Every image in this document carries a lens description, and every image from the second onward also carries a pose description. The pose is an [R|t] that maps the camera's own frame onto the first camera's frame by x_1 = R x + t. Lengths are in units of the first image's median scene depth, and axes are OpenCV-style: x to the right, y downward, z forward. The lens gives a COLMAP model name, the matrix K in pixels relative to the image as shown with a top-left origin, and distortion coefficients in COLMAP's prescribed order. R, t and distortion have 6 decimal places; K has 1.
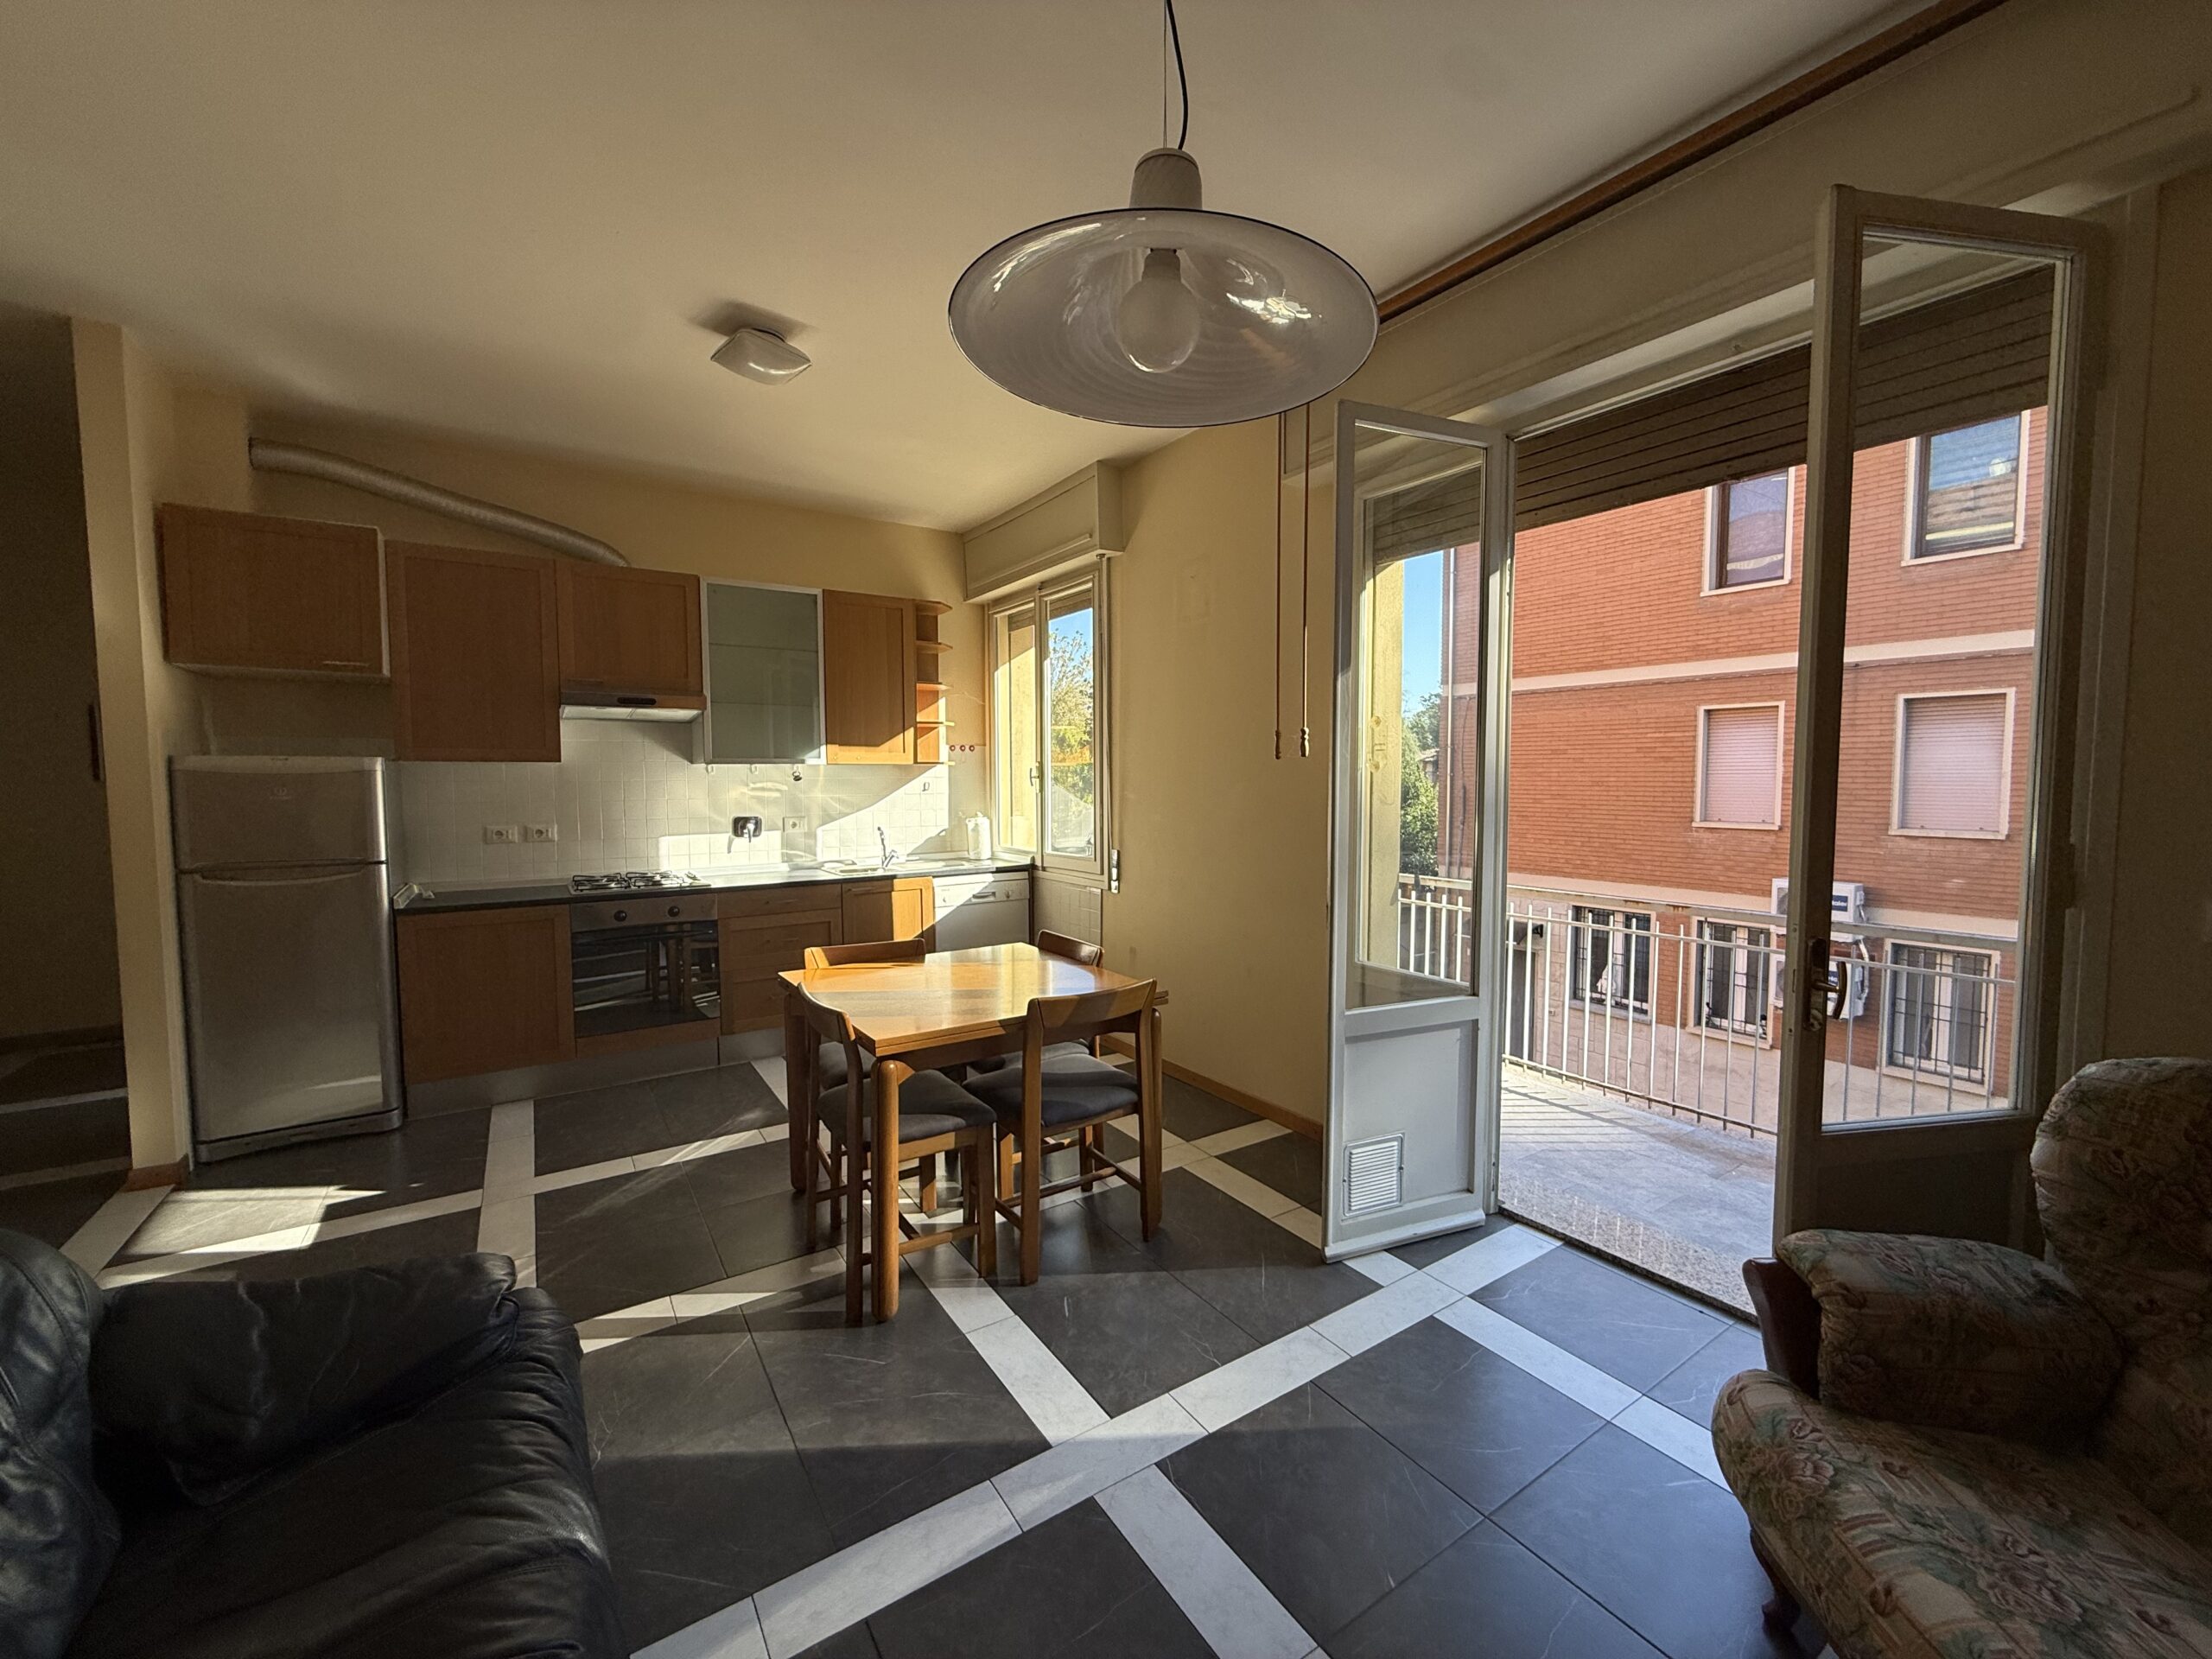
lens RADIAL K [[879.4, 0, 1104.2], [0, 879.4, 822.9], [0, 0, 1]] dist [-0.000269, 0.000530]
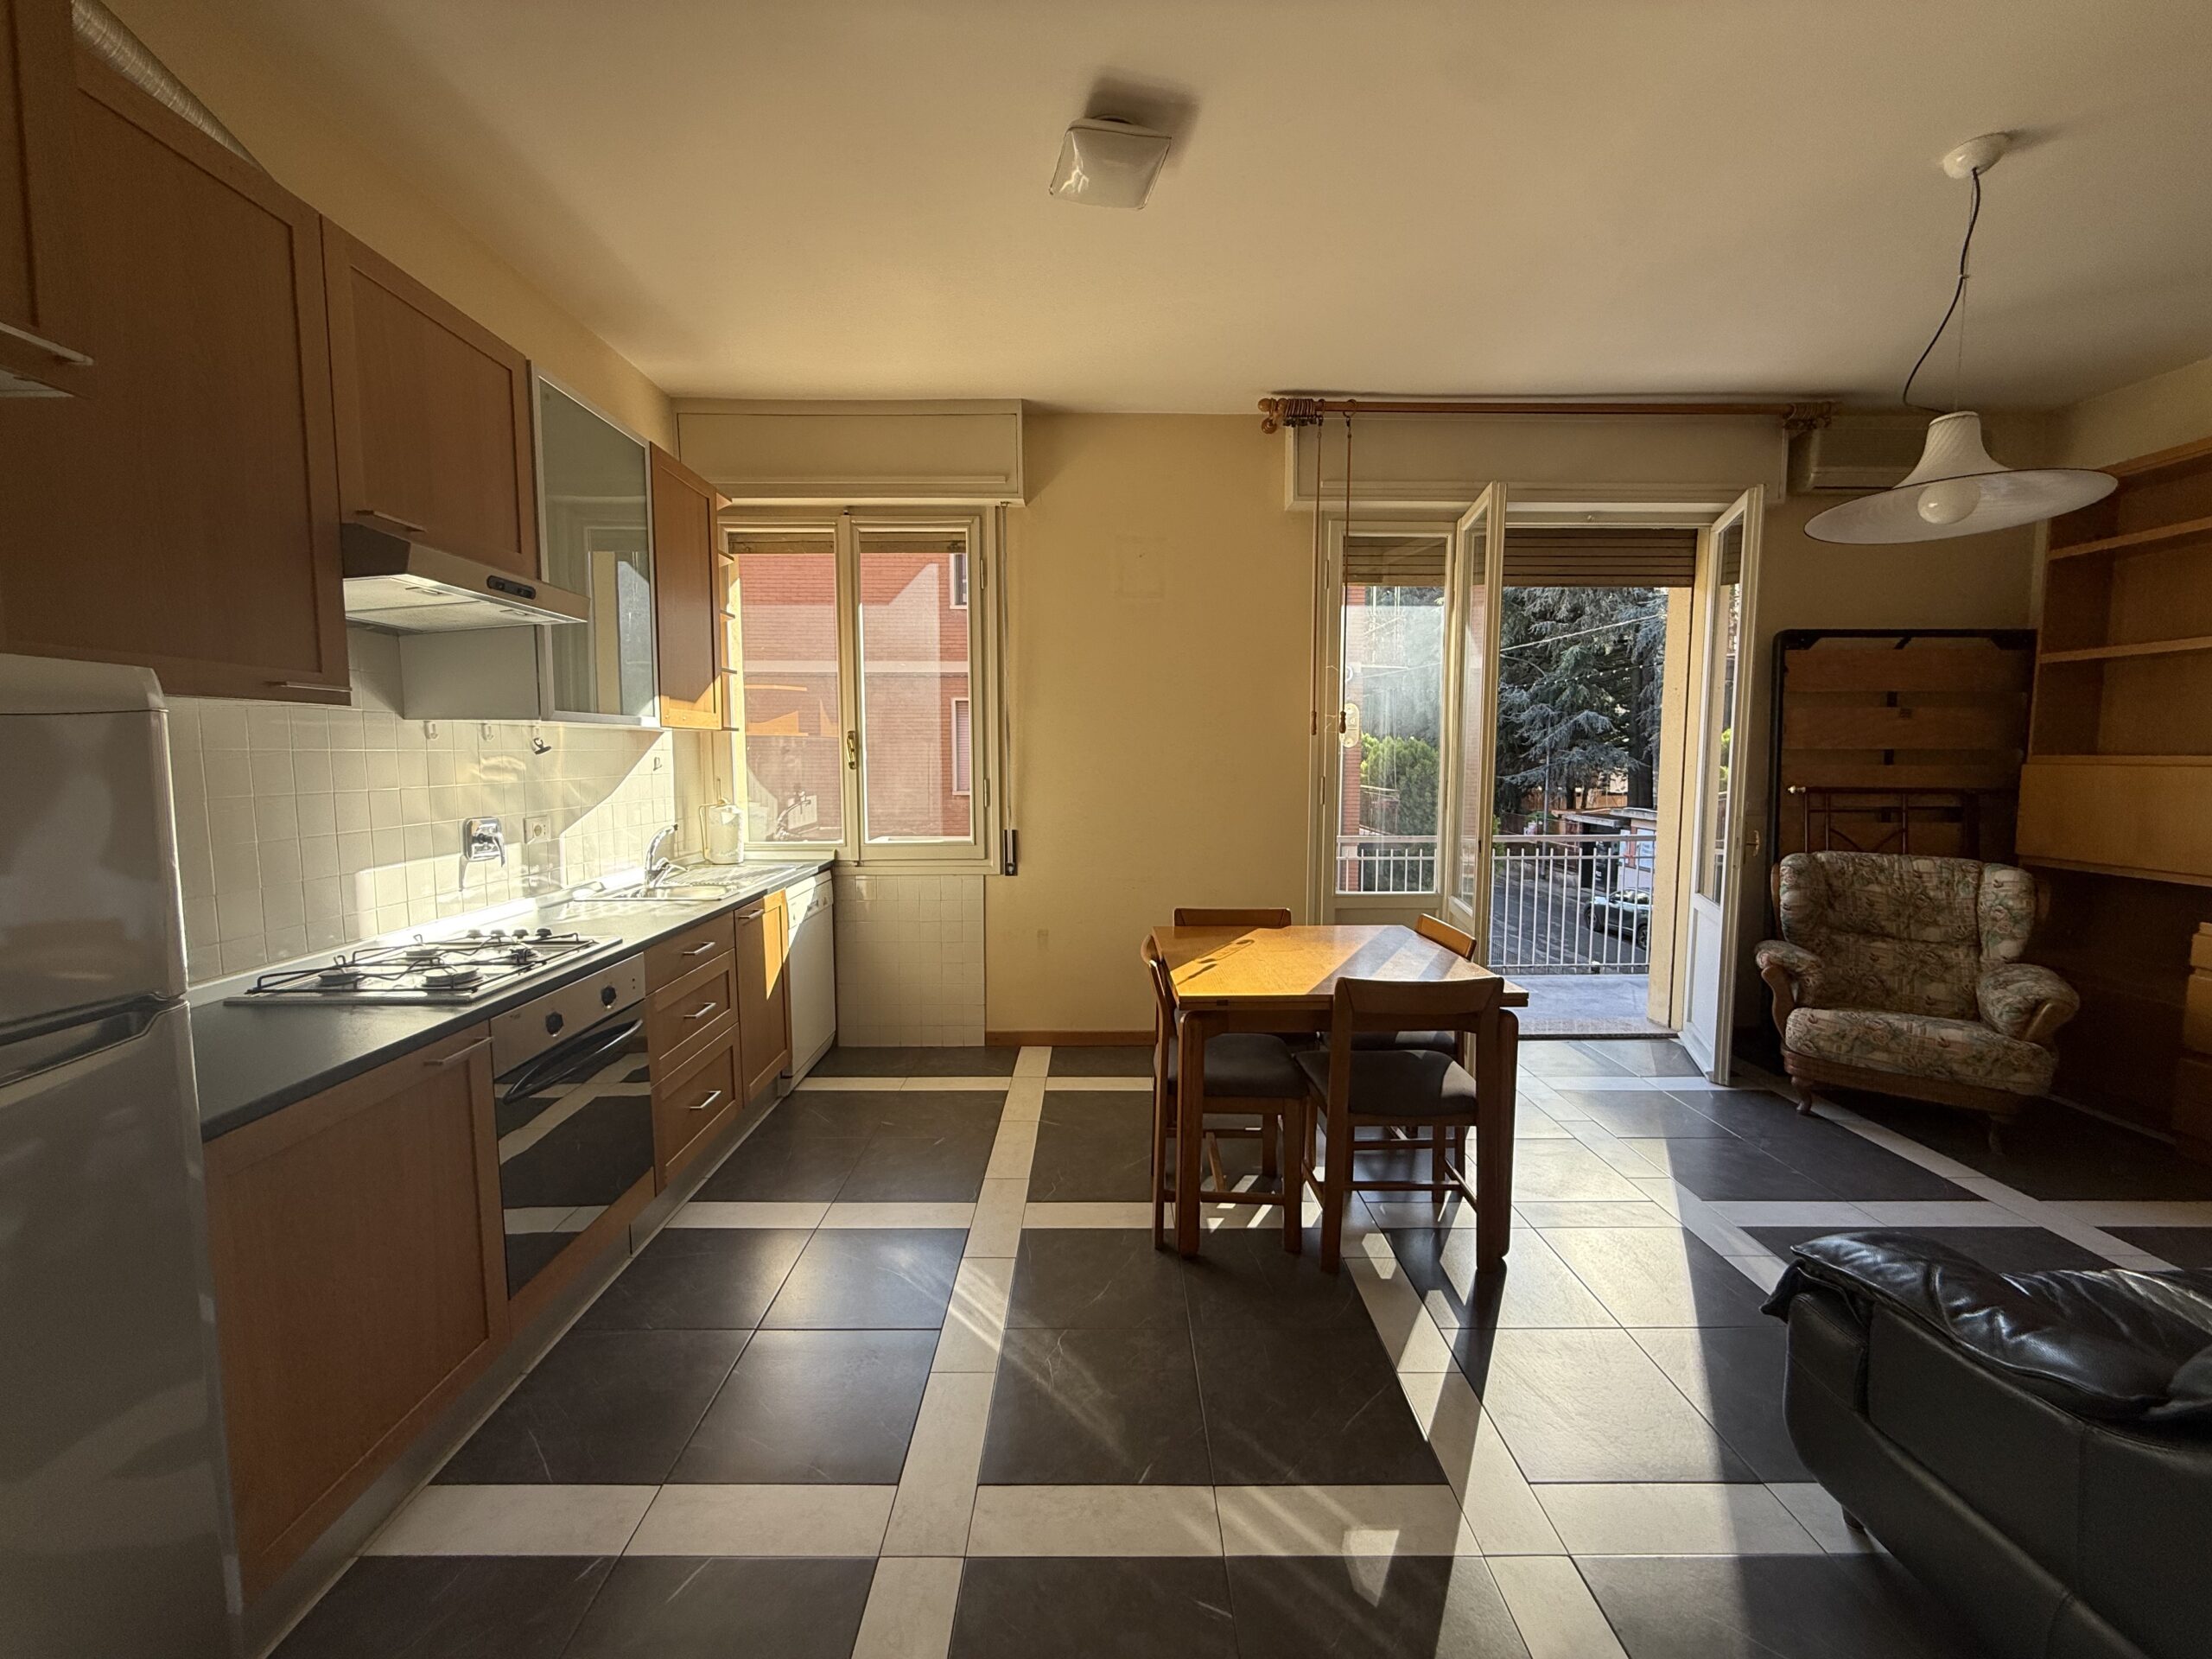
lens RADIAL K [[879.4, 0, 1101.2], [0, 879.4, 822.6], [0, 0, 1]] dist [-0.000269, 0.000530]
pose [[0.548891, -0.060700, 0.833687, -0.711336], [0.043626, 0.998081, 0.043947, -0.013546], [-0.834755, 0.012248, 0.550486, 0.421553]]
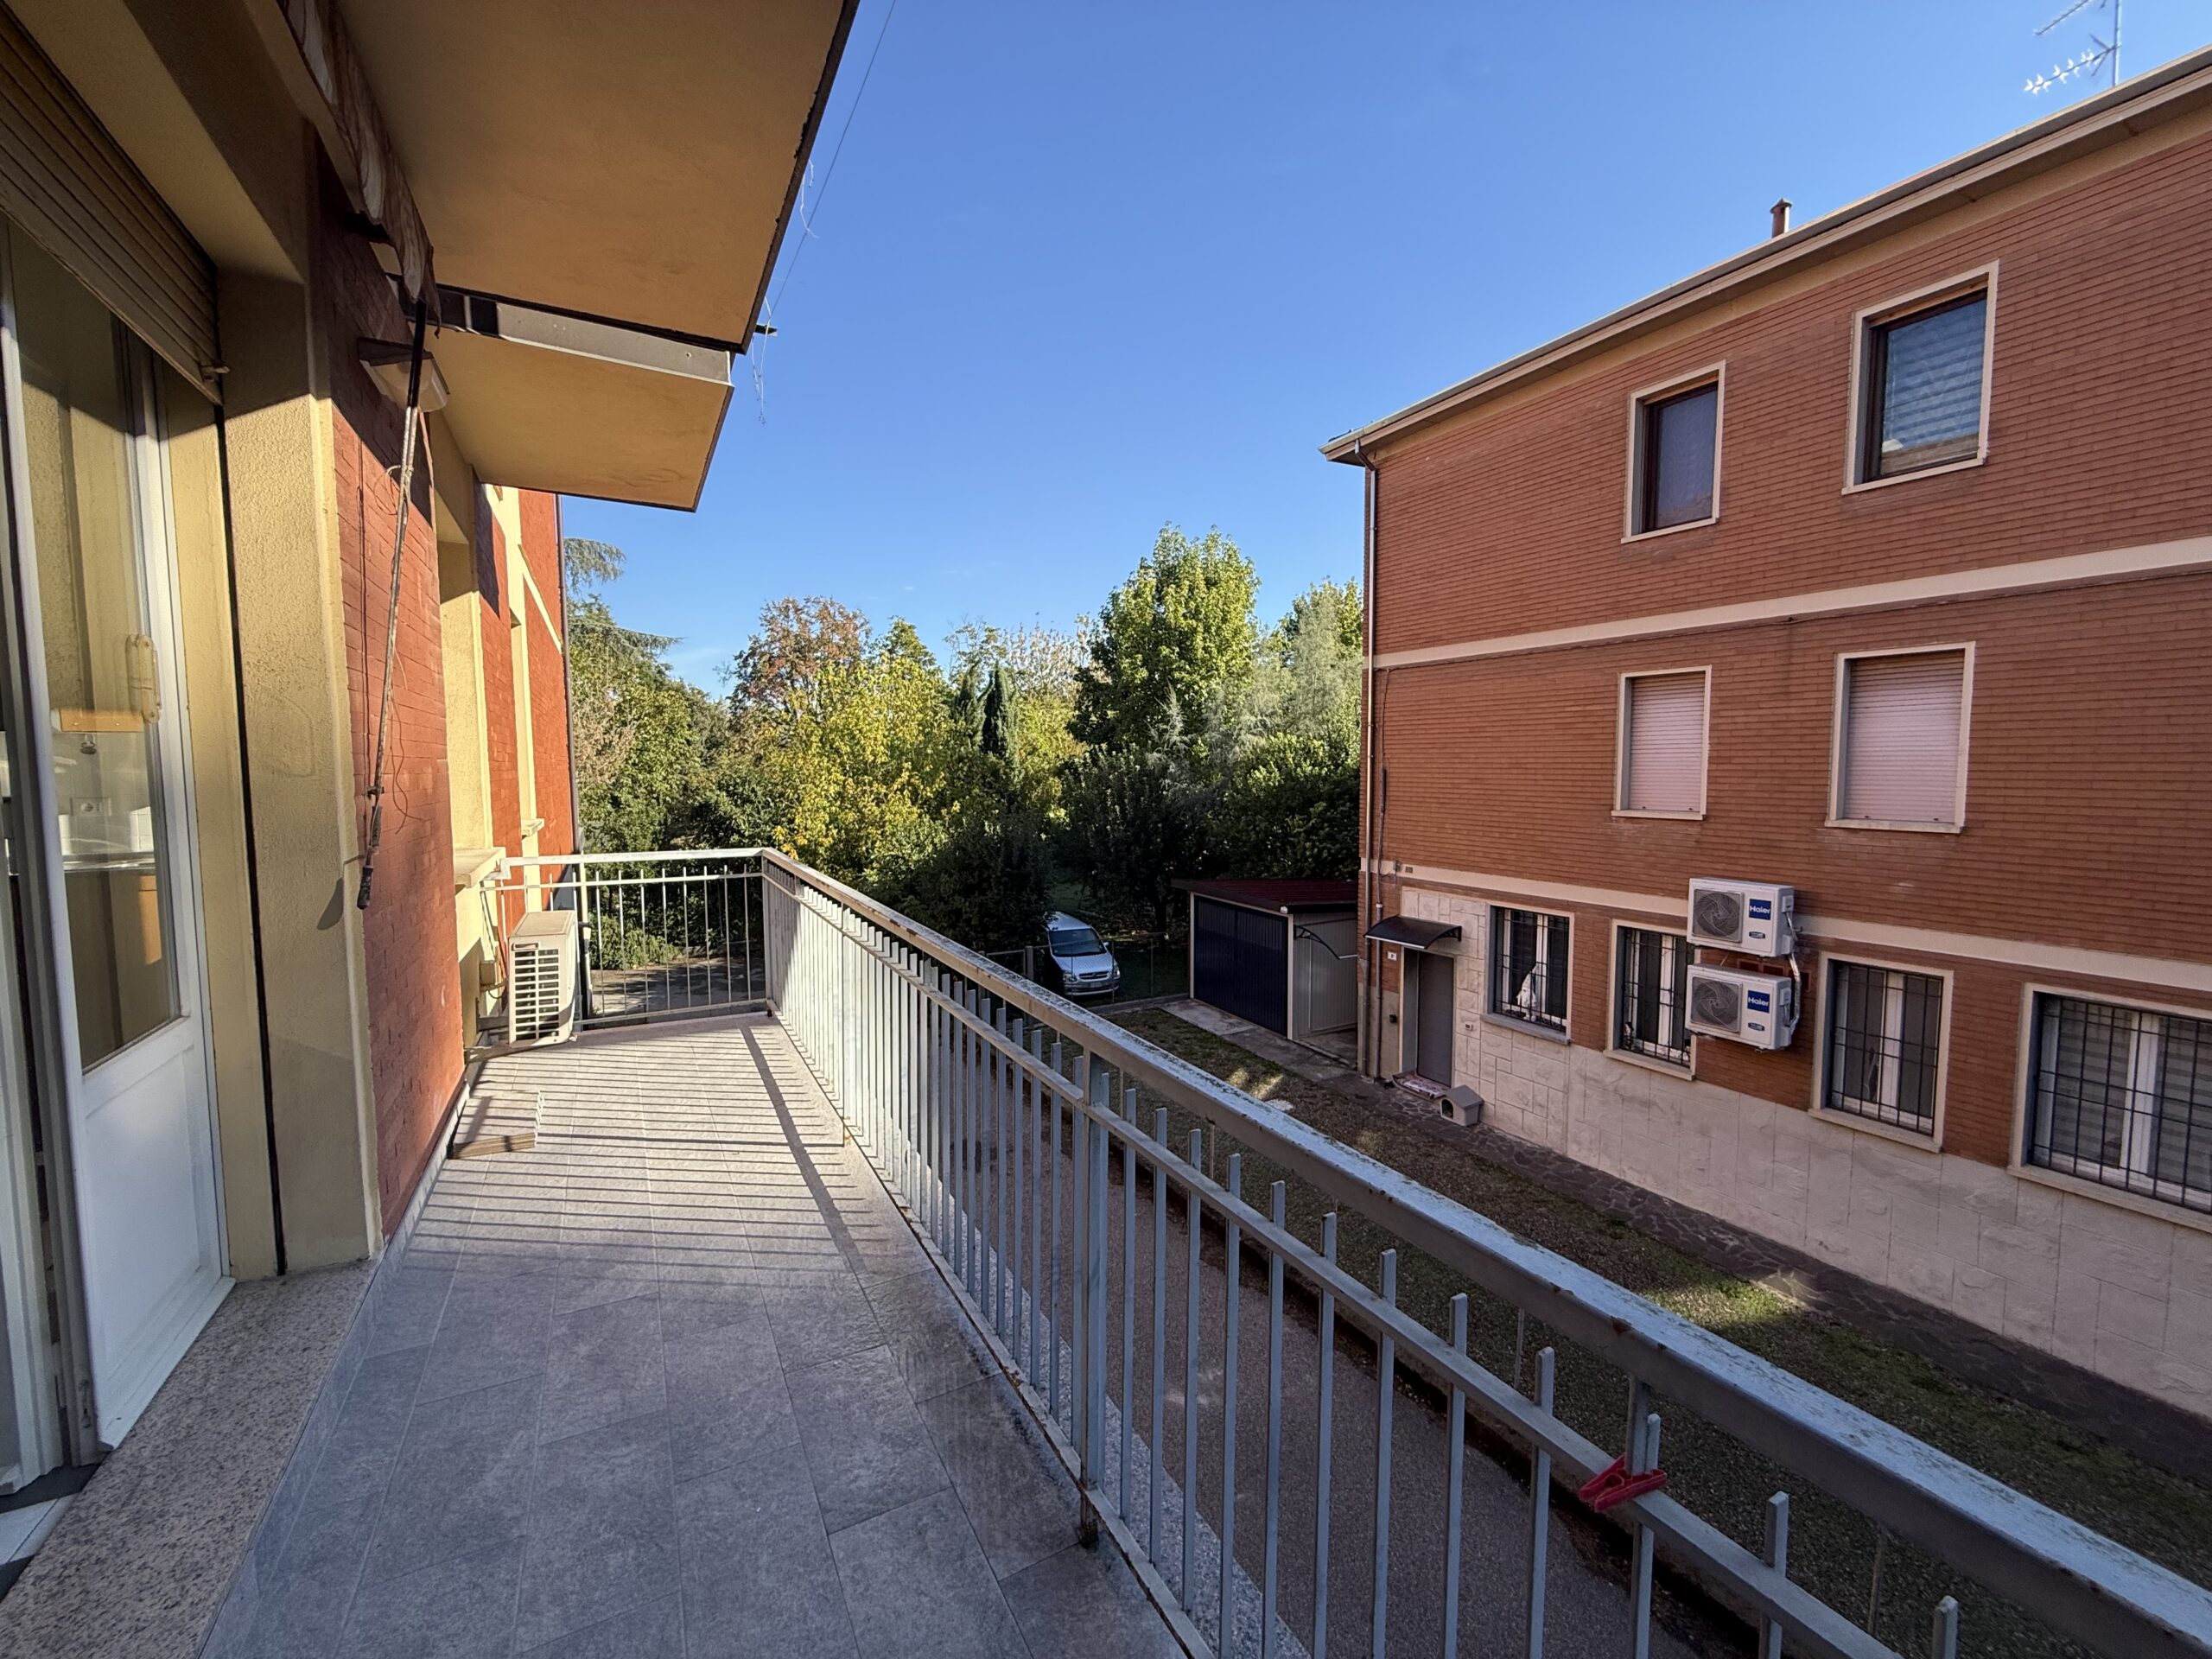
lens RADIAL K [[879.4, 0, 1094.9], [0, 879.4, 823.4], [0, 0, 1]] dist [-0.000269, 0.000530]
pose [[0.995296, 0.005087, -0.096743, 0.744246], [-0.003588, 0.999871, 0.015669, 0.000332], [0.096810, -0.015248, 0.995186, 0.306565]]
